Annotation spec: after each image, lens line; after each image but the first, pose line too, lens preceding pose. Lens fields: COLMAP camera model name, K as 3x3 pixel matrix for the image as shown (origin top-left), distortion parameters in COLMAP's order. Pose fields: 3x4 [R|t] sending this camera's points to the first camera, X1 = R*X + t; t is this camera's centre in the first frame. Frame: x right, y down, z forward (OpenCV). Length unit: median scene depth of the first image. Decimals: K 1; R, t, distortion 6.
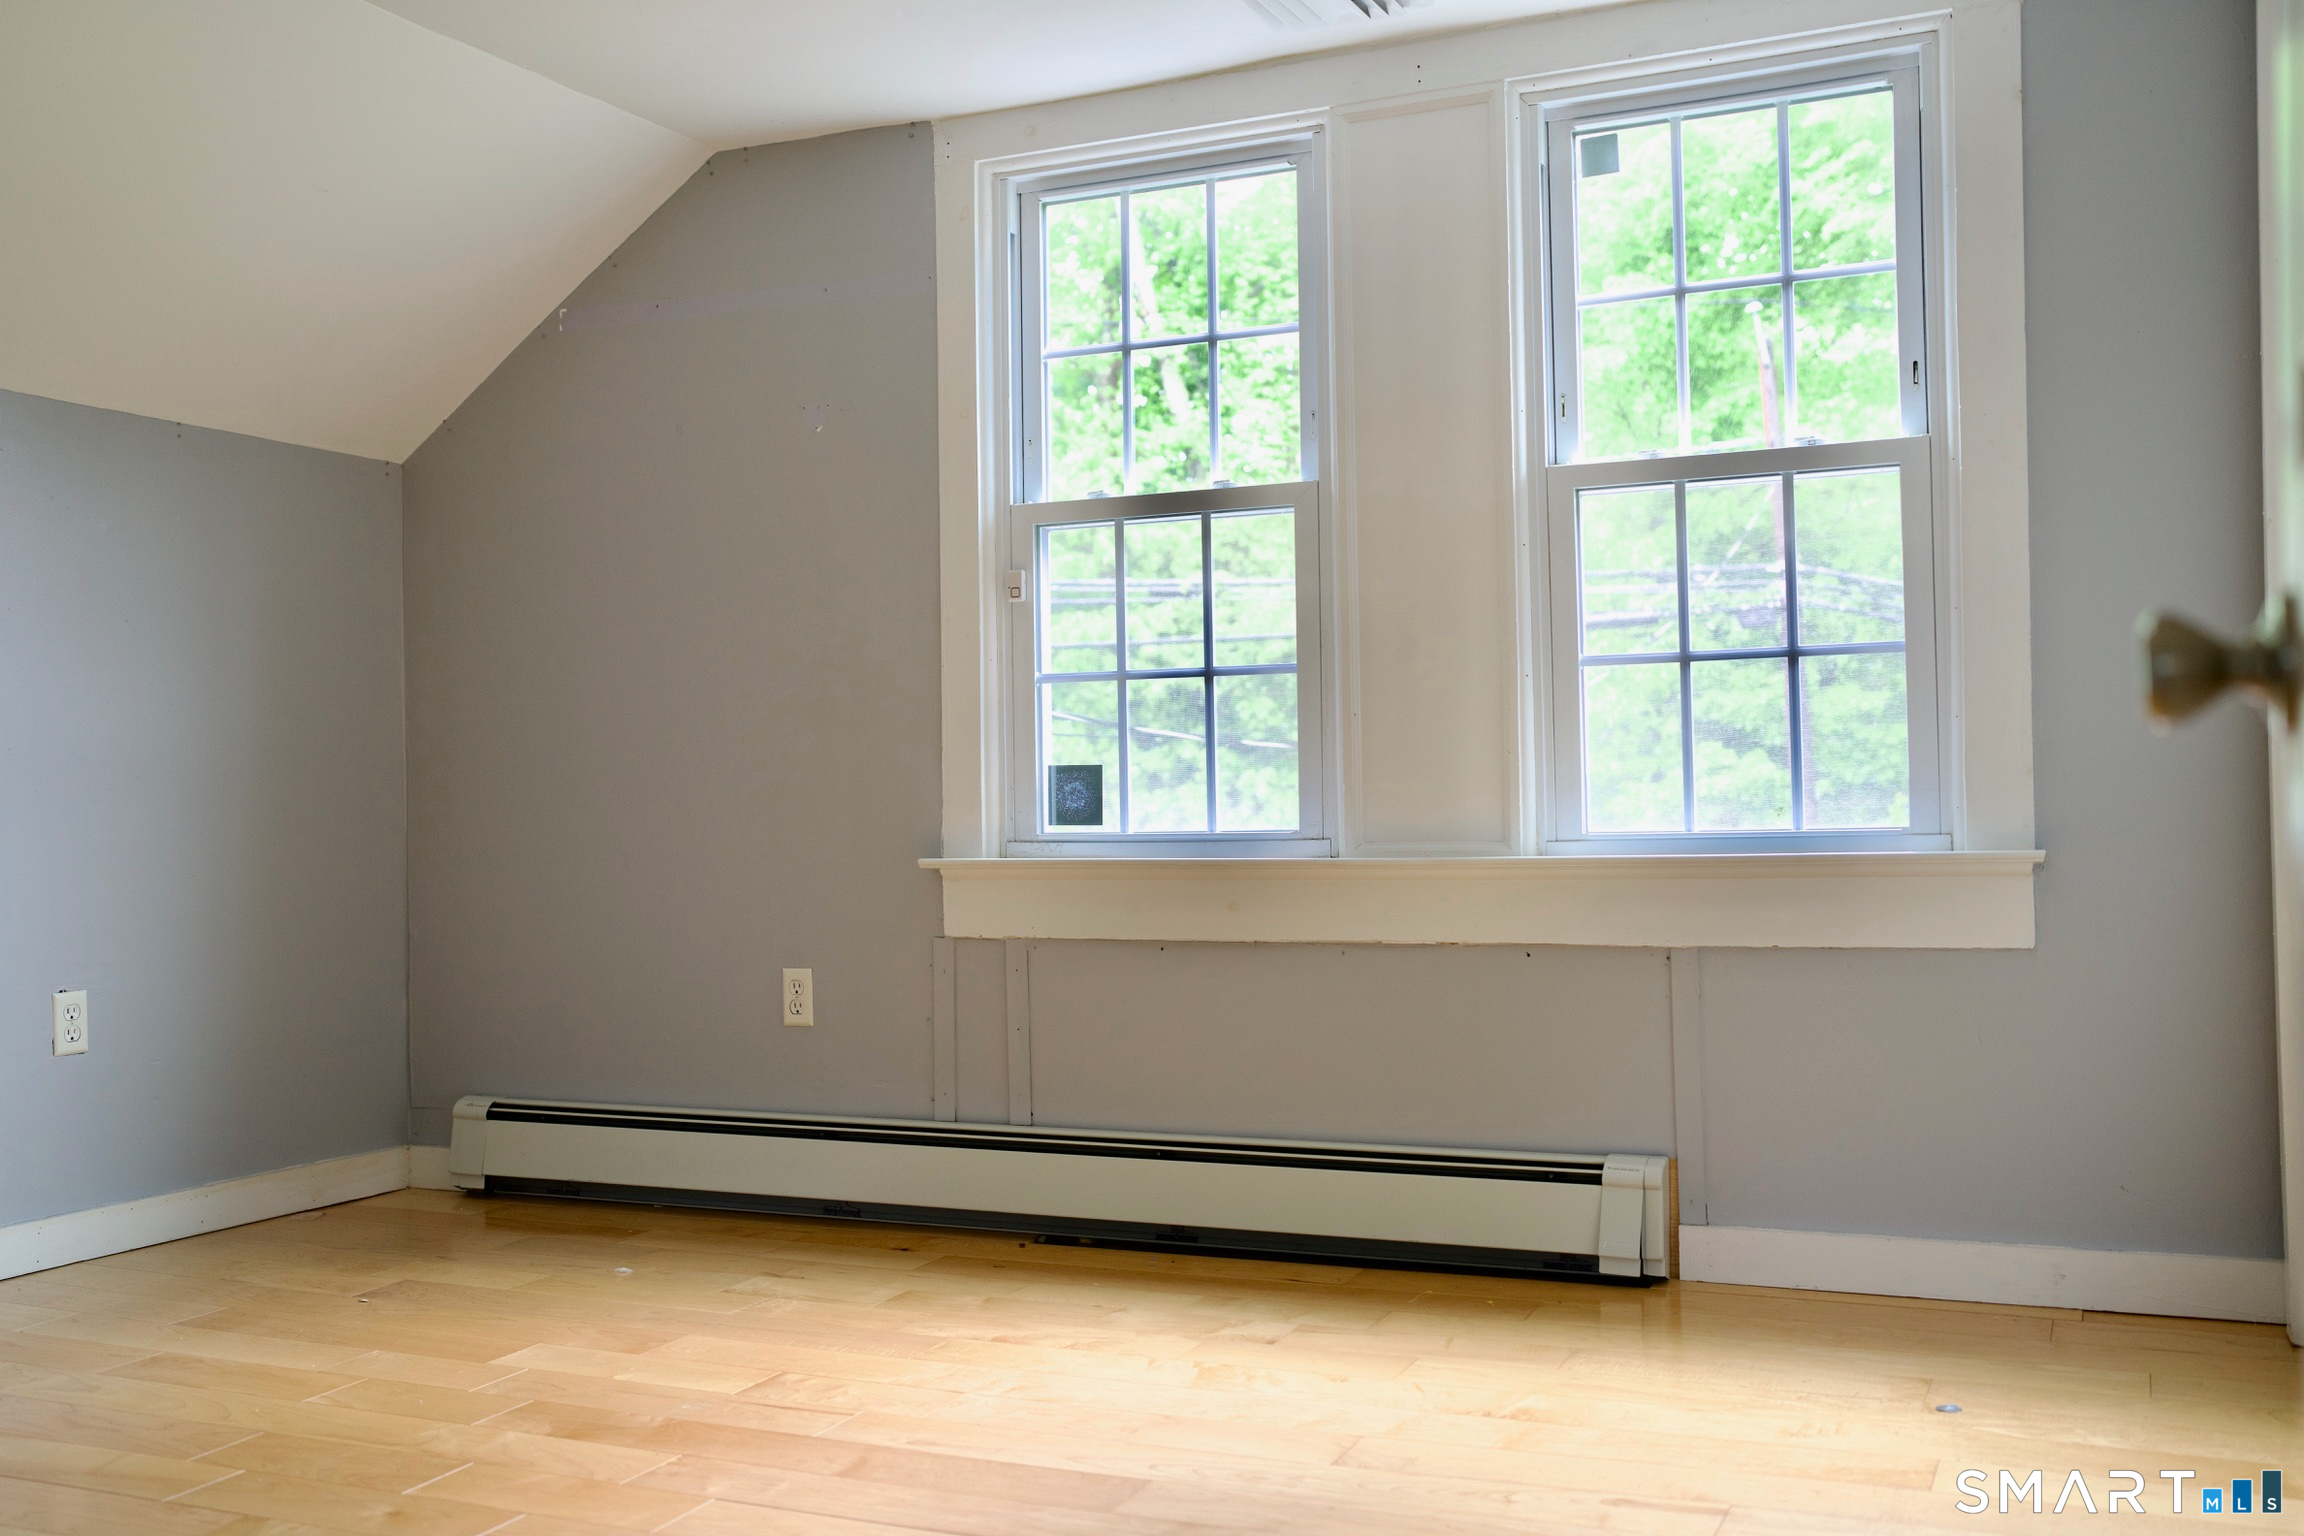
lens RADIAL K [[2173.6, 0, 1155.9], [0, 2173.6, 752.4], [0, 0, 1]] dist [-0.012744, 0.000000]
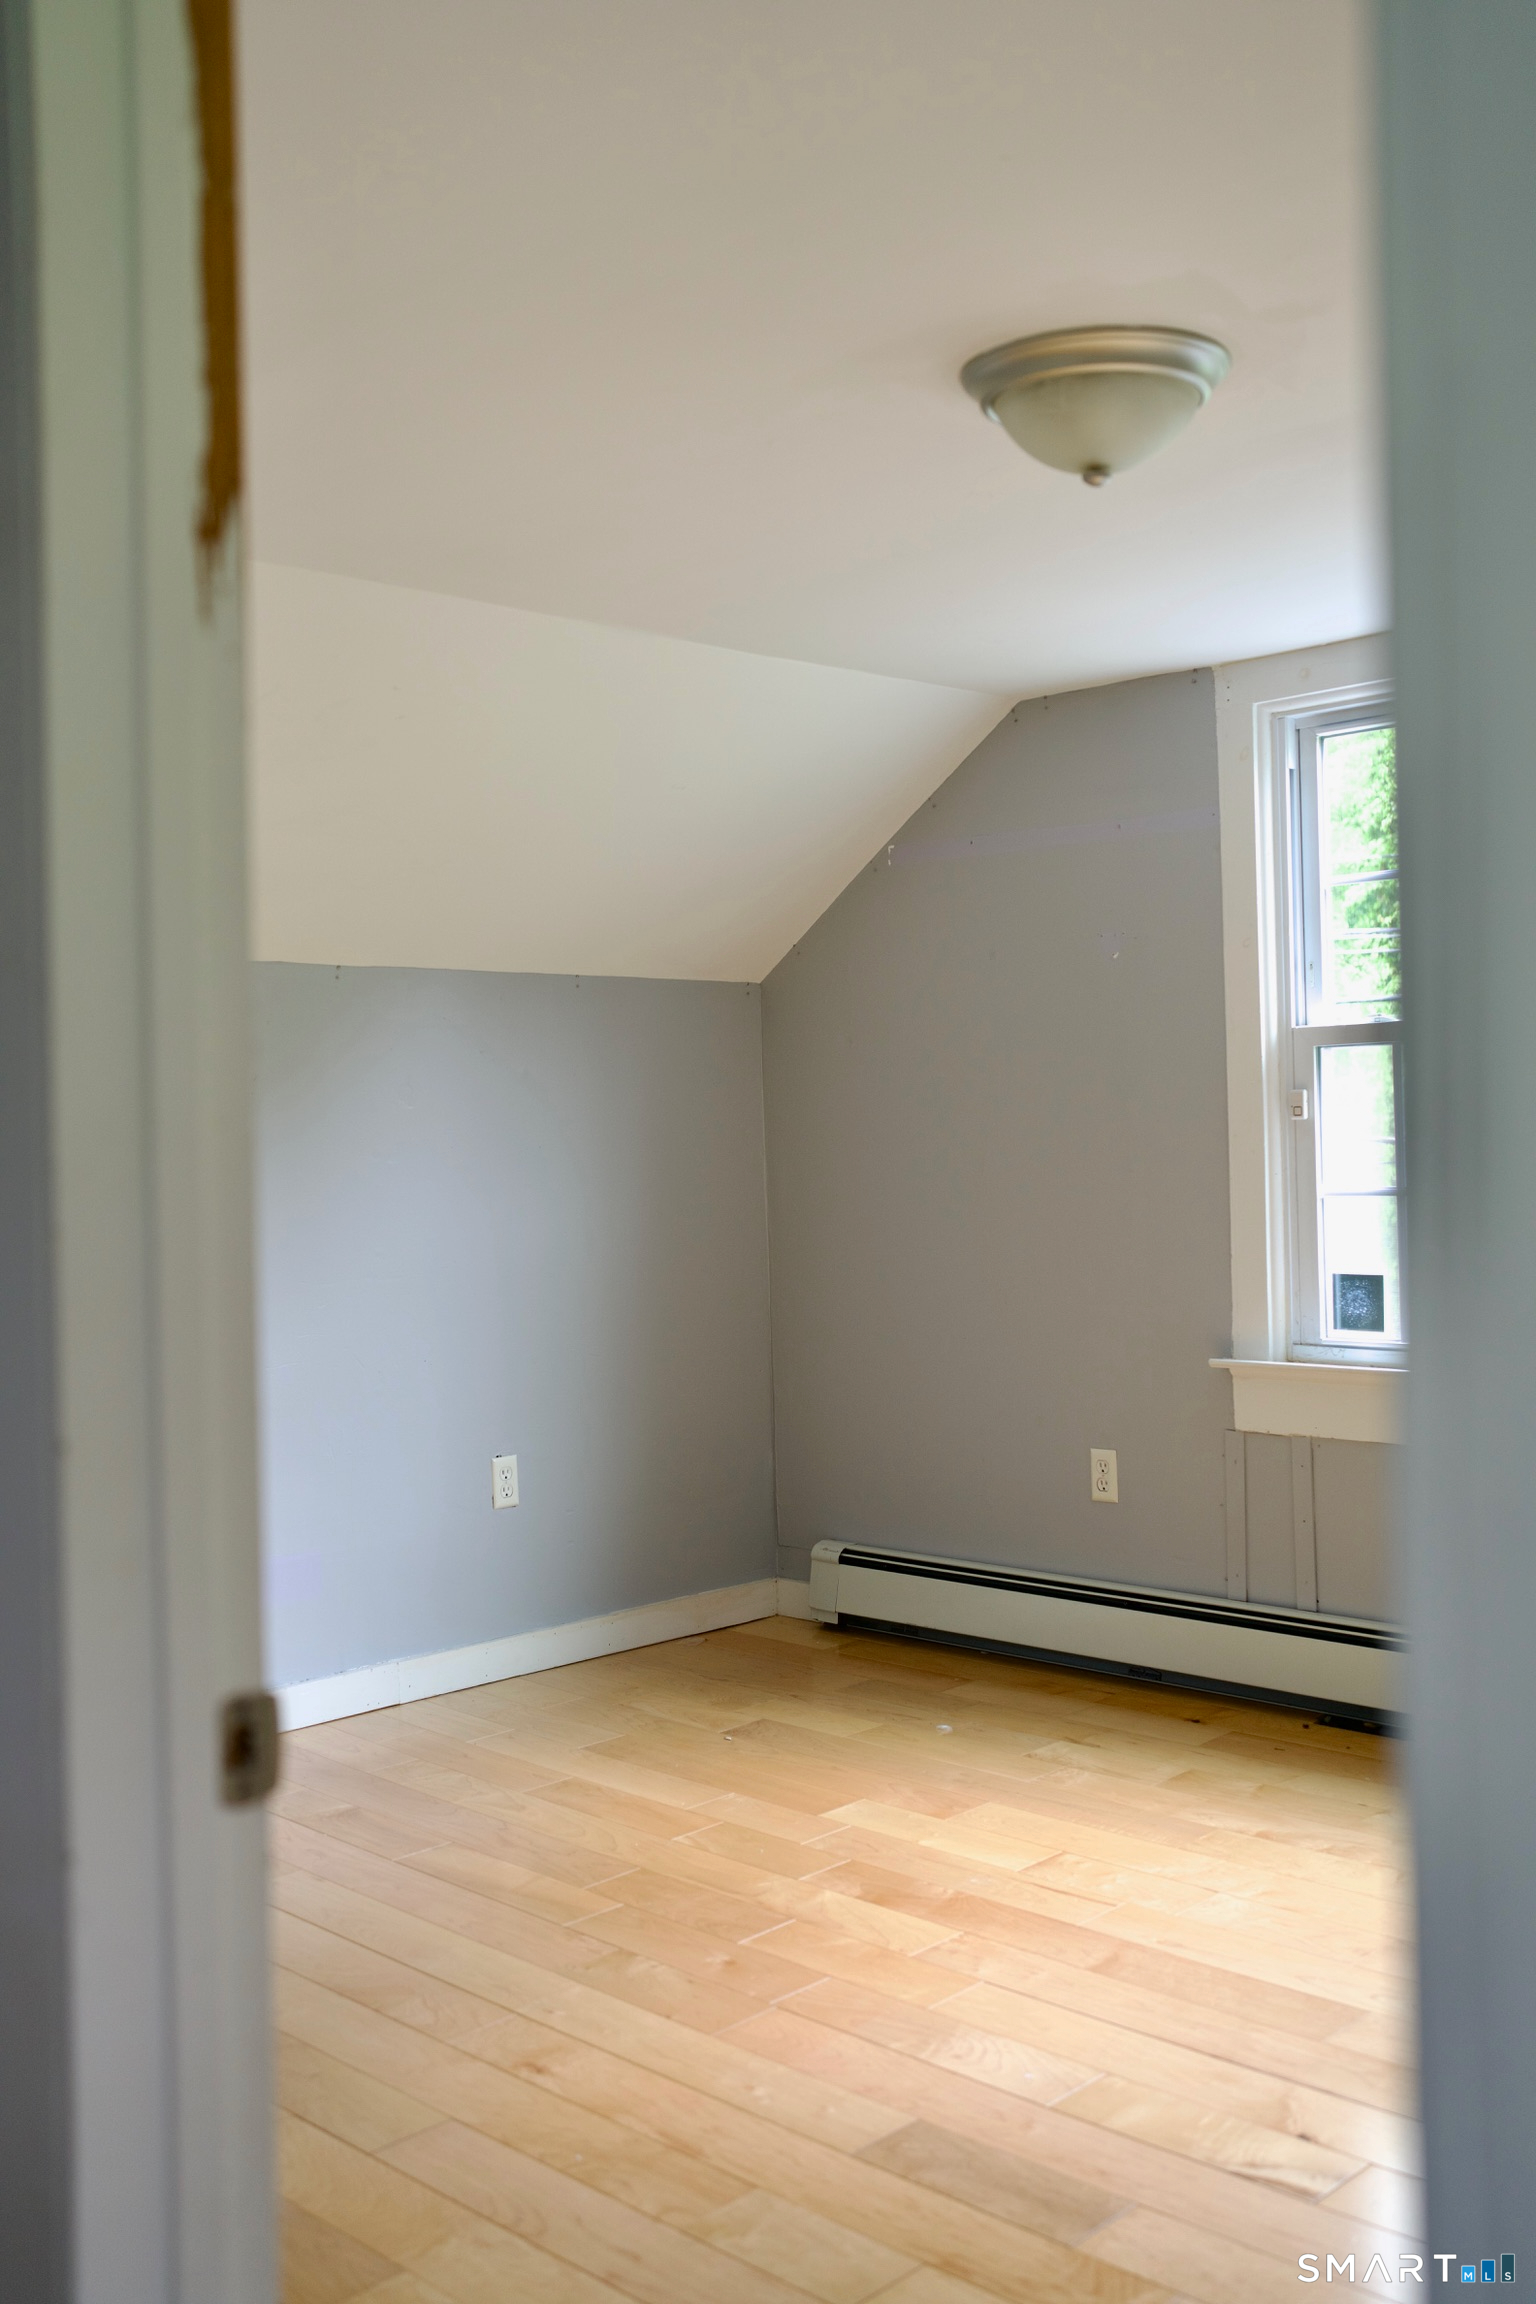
lens RADIAL K [[2173.6, 0, 759.3], [0, 2173.6, 1155.1], [0, 0, 1]] dist [-0.012744, 0.000000]
pose [[0.934291, -0.006303, -0.356456, 0.067314], [0.020294, 0.999163, 0.035524, -0.094963], [0.355933, -0.040424, 0.933637, -0.081520]]
